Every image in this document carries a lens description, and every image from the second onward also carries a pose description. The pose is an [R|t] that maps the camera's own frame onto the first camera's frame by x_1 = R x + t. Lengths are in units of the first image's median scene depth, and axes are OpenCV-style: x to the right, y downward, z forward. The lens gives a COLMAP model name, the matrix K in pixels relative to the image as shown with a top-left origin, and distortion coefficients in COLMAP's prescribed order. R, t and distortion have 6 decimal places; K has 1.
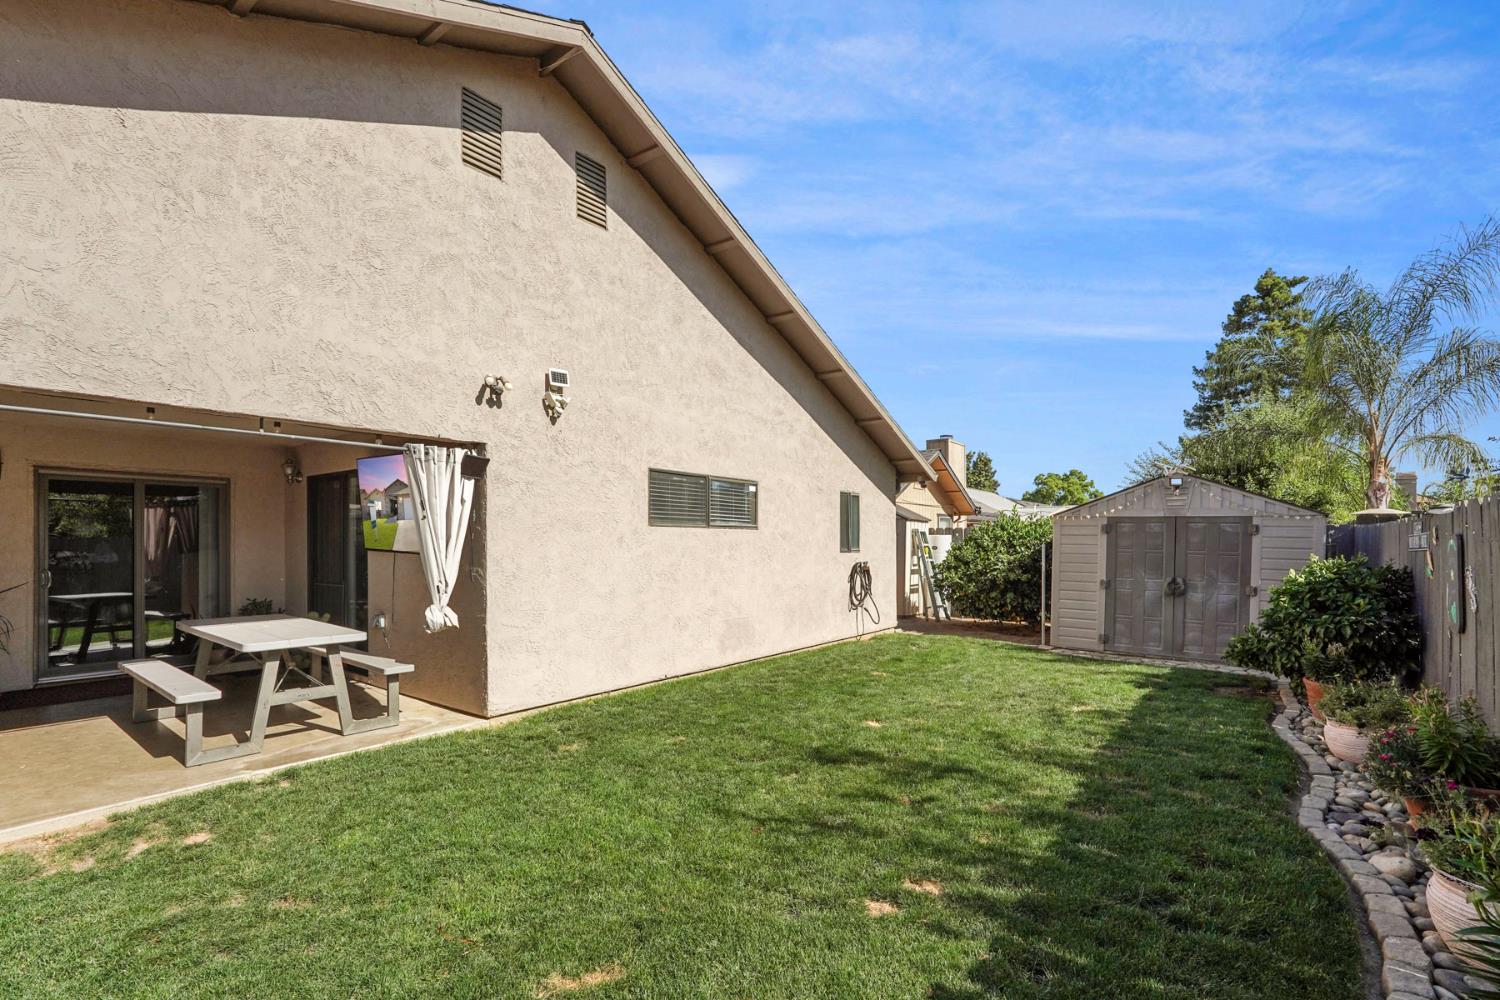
lens RADIAL K [[674.4, 0, 751.7], [0, 674.4, 546.9], [0, 0, 1]] dist [-0.014810, 0.005808]
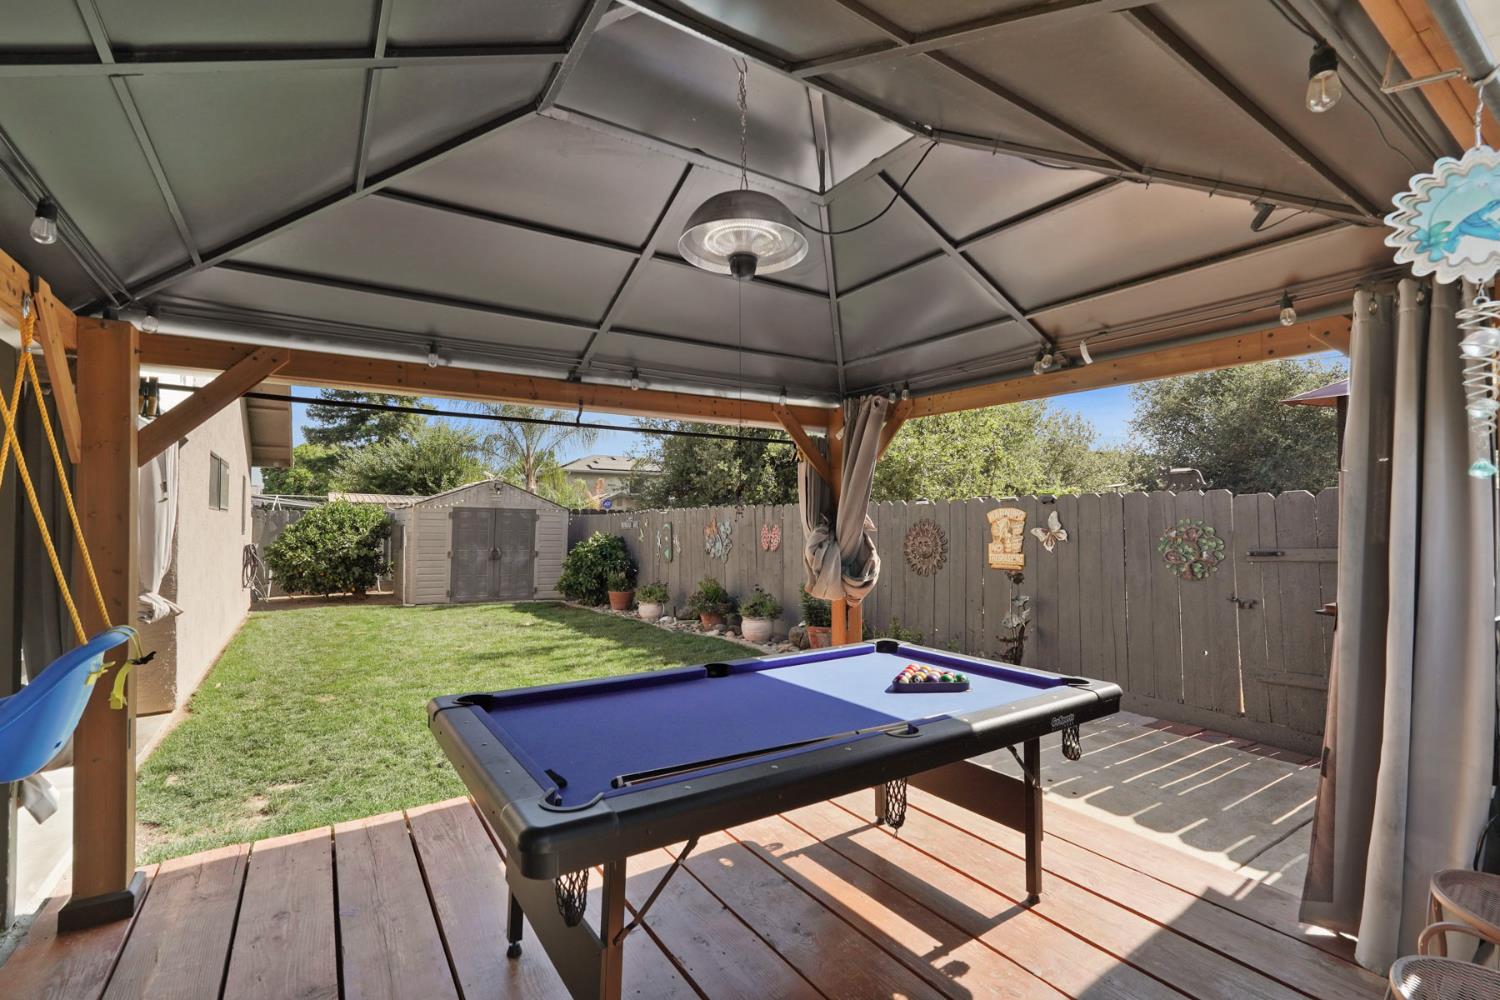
lens RADIAL K [[662.3, 0, 748.6], [0, 662.3, 501.9], [0, 0, 1]] dist [-0.017786, 0.009181]
pose [[0.324918, 0.032832, 0.945172, -0.768241], [0.004484, 0.999333, -0.036254, -0.002455], [-0.945732, 0.016017, 0.324554, -0.057489]]
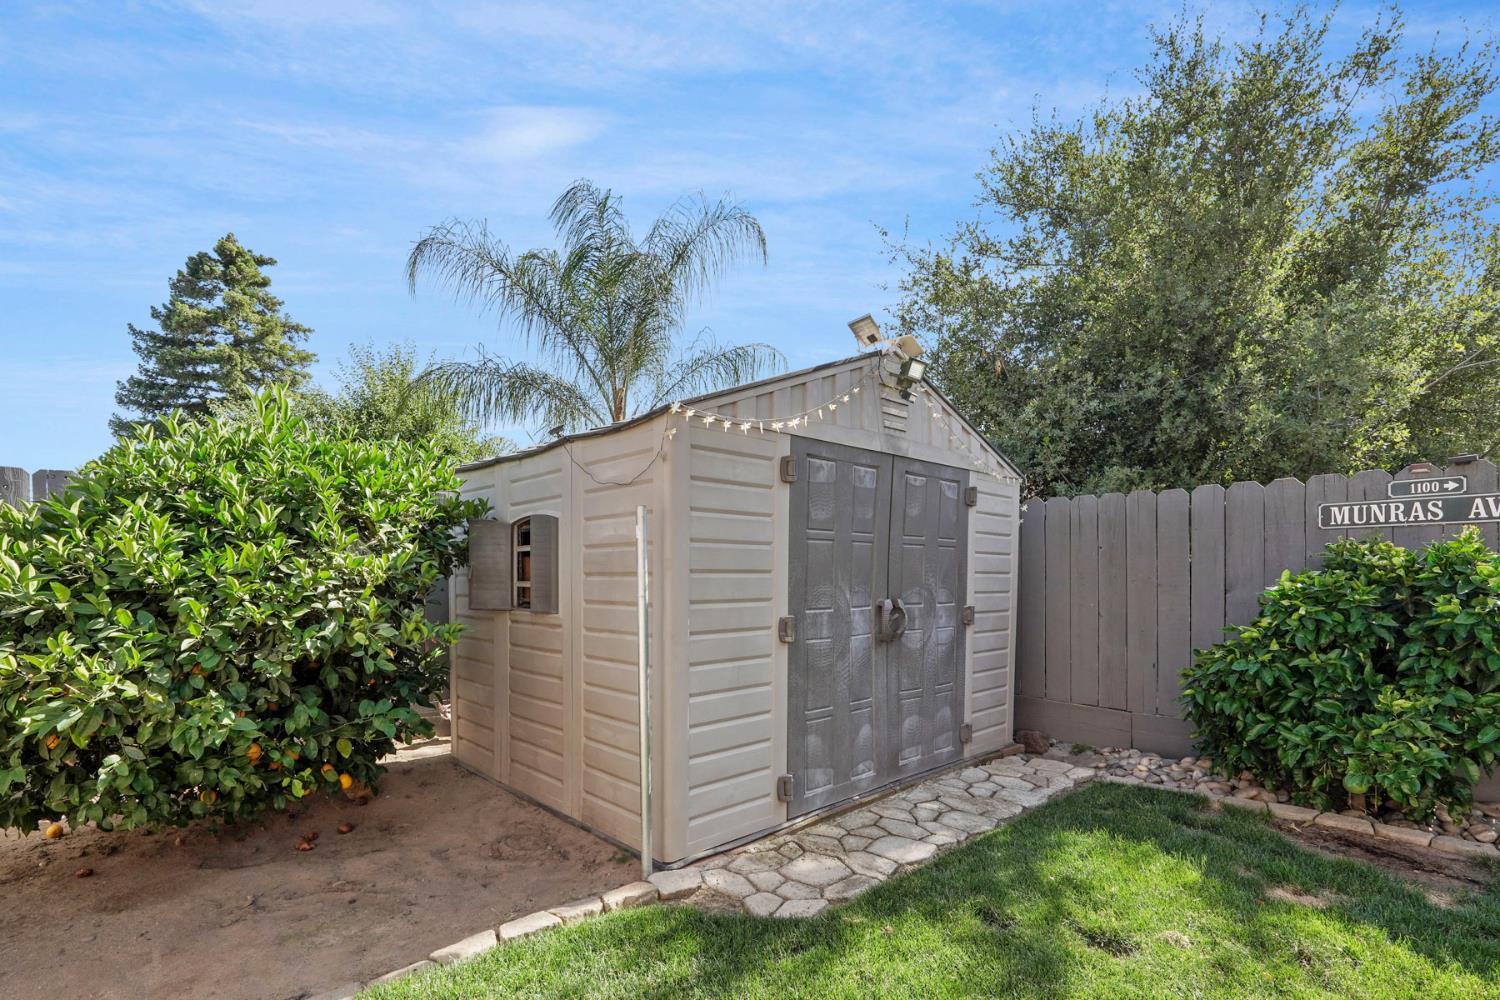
lens RADIAL K [[683.2, 0, 750.9], [0, 683.2, 581.2], [0, 0, 1]] dist [0.001128, 0.004524]
pose [[0.184695, -0.030743, 0.982315, 0.233309], [0.015156, 0.999481, 0.028431, 0.025904], [-0.982679, 0.009637, 0.185065, 1.250523]]
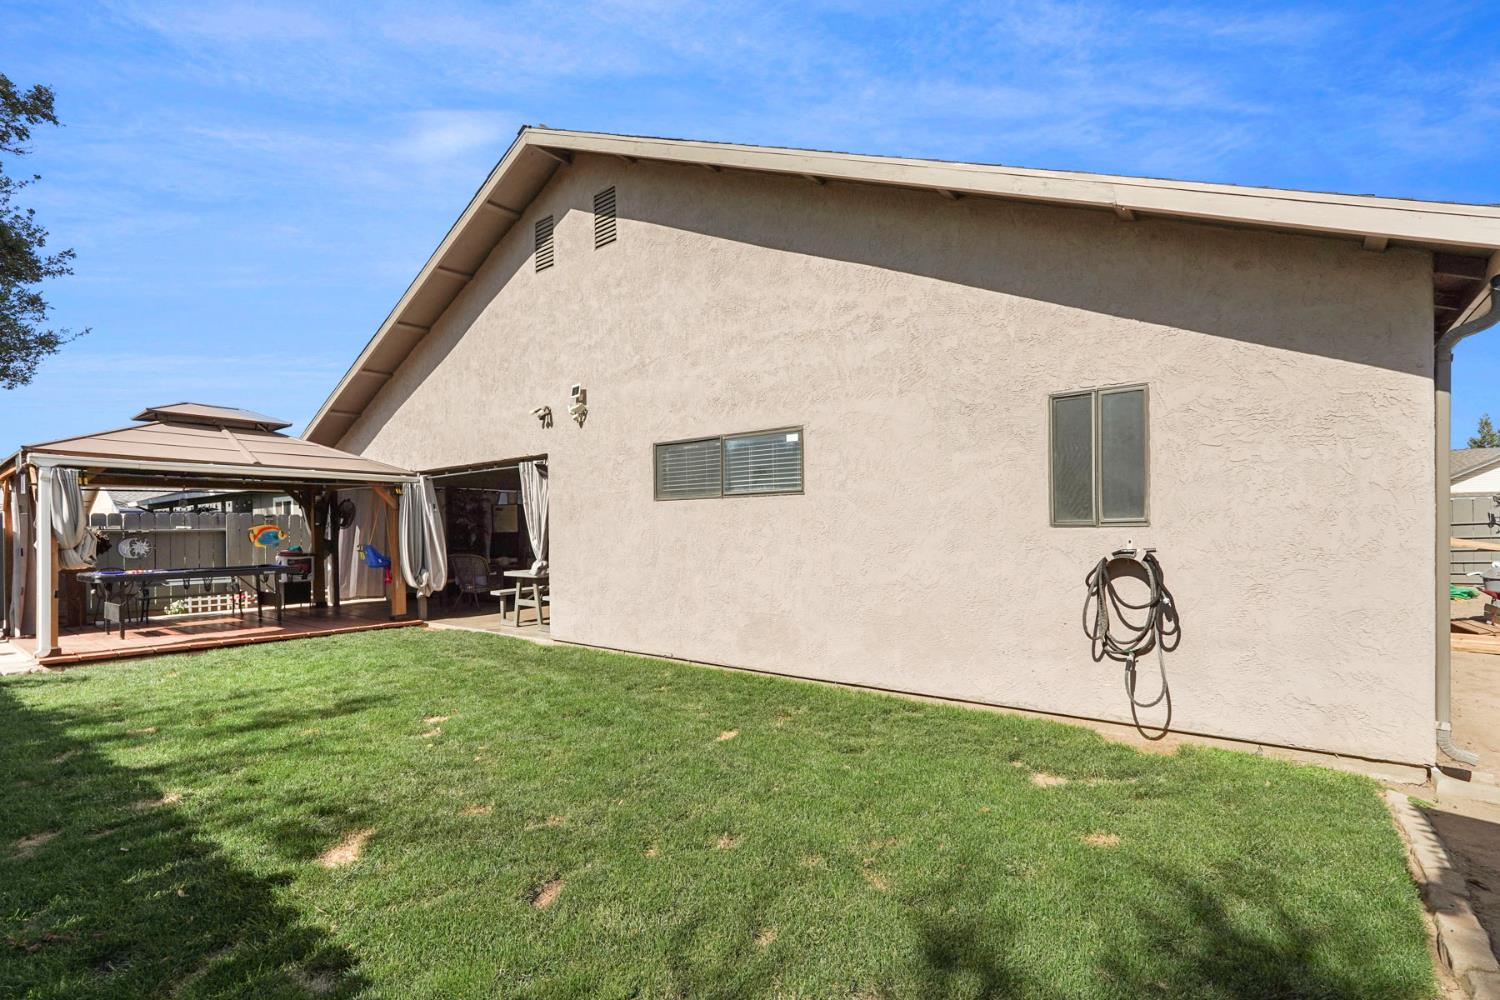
lens RADIAL K [[691.5, 0, 747.2], [0, 691.5, 536.8], [0, 0, 1]] dist [-0.003703, 0.001068]
pose [[-0.017445, 0.012512, -0.999770, 0.844100], [0.007905, 0.999892, 0.012376, 0.010695], [0.999817, -0.007687, -0.017542, 1.105194]]
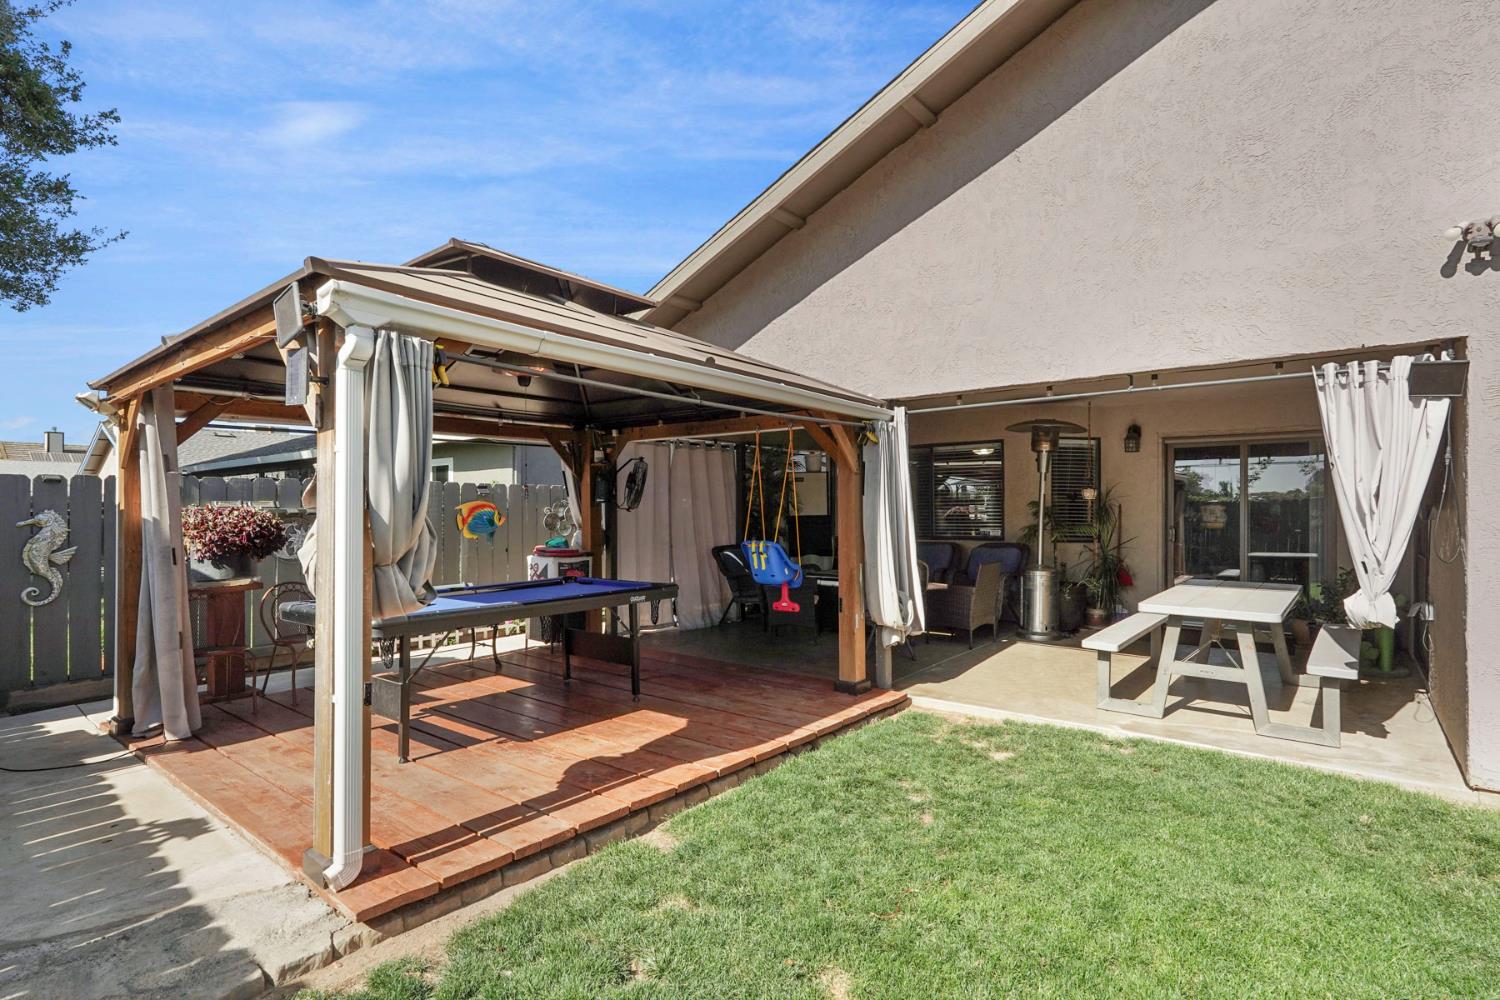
lens RADIAL K [[747.6, 0, 742.8], [0, 747.6, 512.5], [0, 0, 1]] dist [-0.020843, 0.009894]
pose [[-0.028665, 0.005933, -0.999571, 0.223513], [-0.001454, 0.999981, 0.005977, 0.002454], [0.999588, 0.001625, -0.028656, 0.273474]]
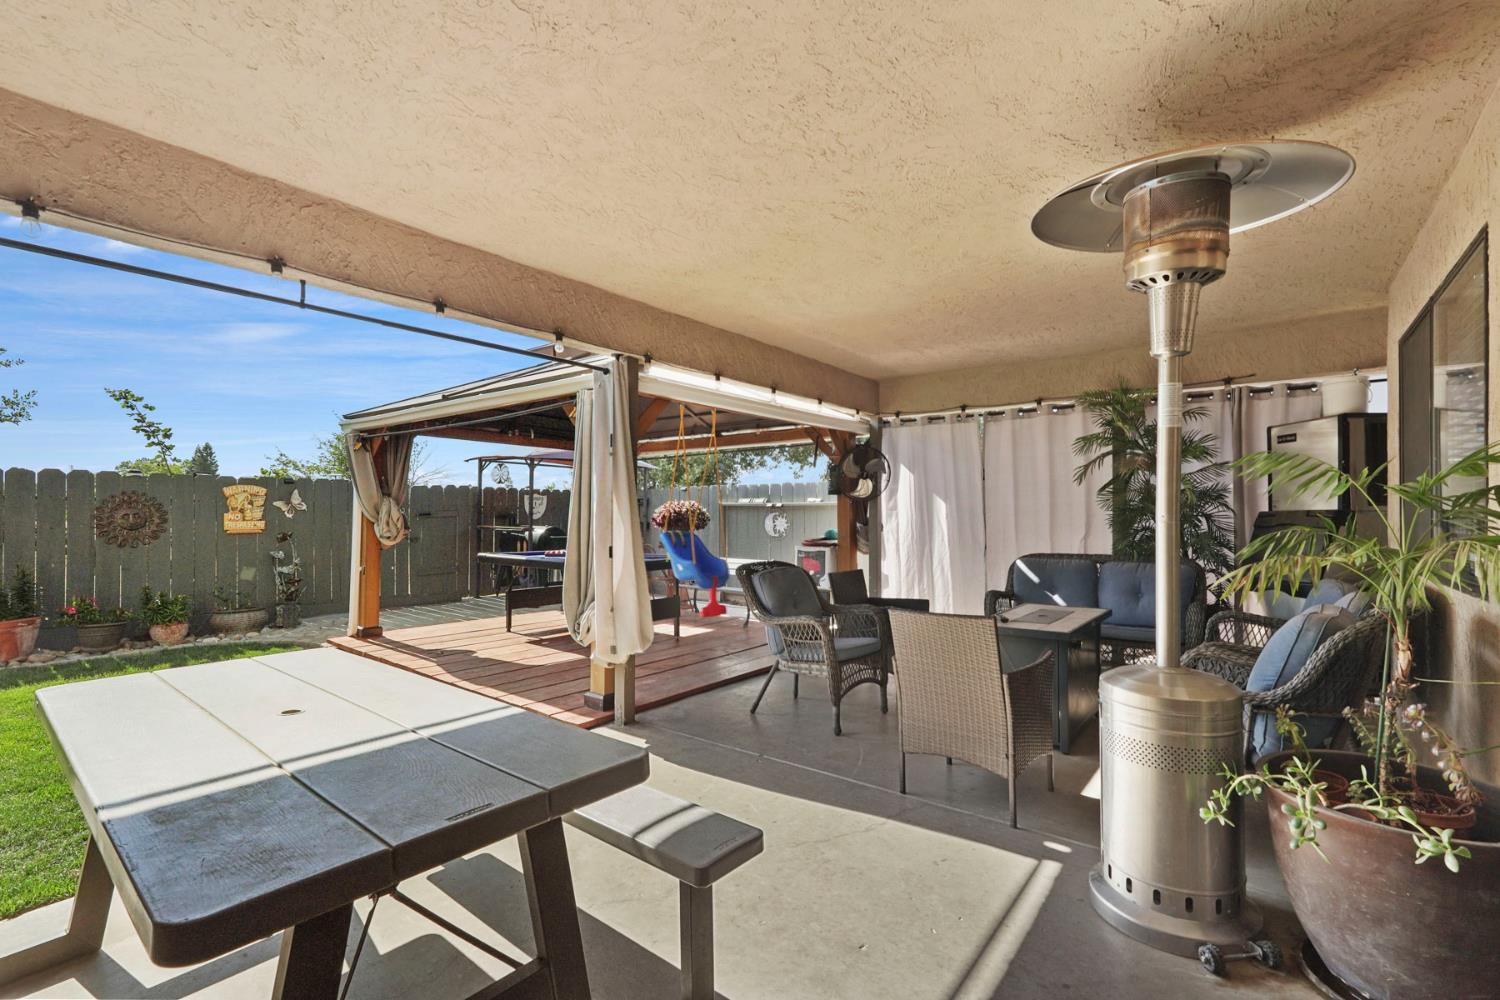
lens RADIAL K [[666.9, 0, 750.5], [0, 666.9, 510.3], [0, 0, 1]] dist [-0.008555, 0.005356]
pose [[-0.999978, -0.000669, 0.006573, -0.684610], [-0.000647, 0.999994, 0.003270, 0.013293], [-0.006575, 0.003266, -0.999973, 0.977761]]
